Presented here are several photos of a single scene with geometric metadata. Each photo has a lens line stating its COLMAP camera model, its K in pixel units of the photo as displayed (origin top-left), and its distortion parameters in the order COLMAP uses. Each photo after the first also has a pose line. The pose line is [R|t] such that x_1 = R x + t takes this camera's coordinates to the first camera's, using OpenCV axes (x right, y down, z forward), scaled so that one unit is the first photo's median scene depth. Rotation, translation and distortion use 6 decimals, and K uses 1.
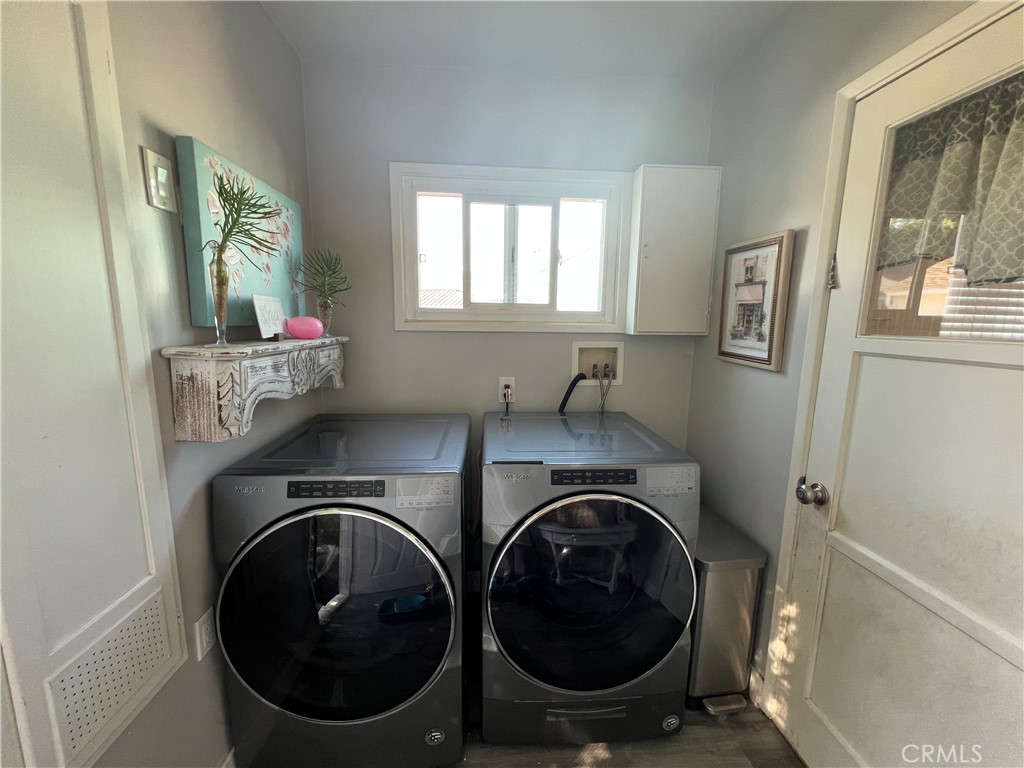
lens RADIAL K [[408.6, 0, 509.9], [0, 408.6, 384.1], [0, 0, 1]] dist [0.000862, -0.001137]
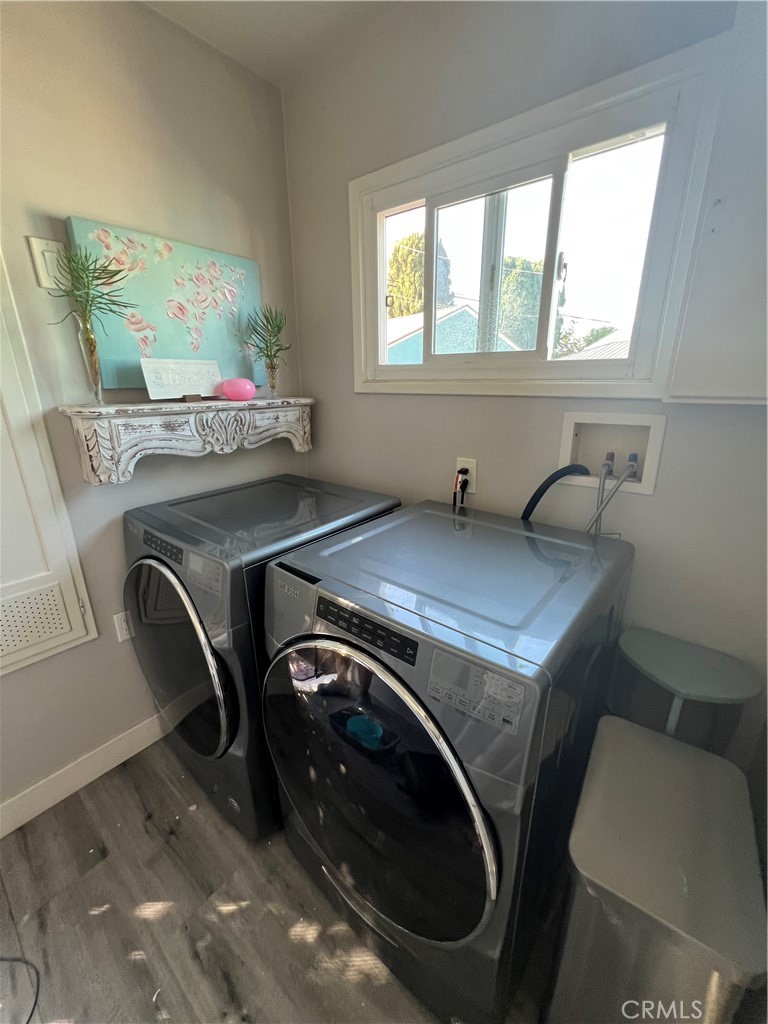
lens RADIAL K [[408.6, 0, 384.5], [0, 408.6, 510.9], [0, 0, 1]] dist [0.000862, -0.001137]
pose [[0.733040, 0.194316, -0.651839, 0.592483], [-0.091462, 0.977781, 0.188625, -0.075872], [0.674009, -0.078651, 0.734525, 0.538238]]
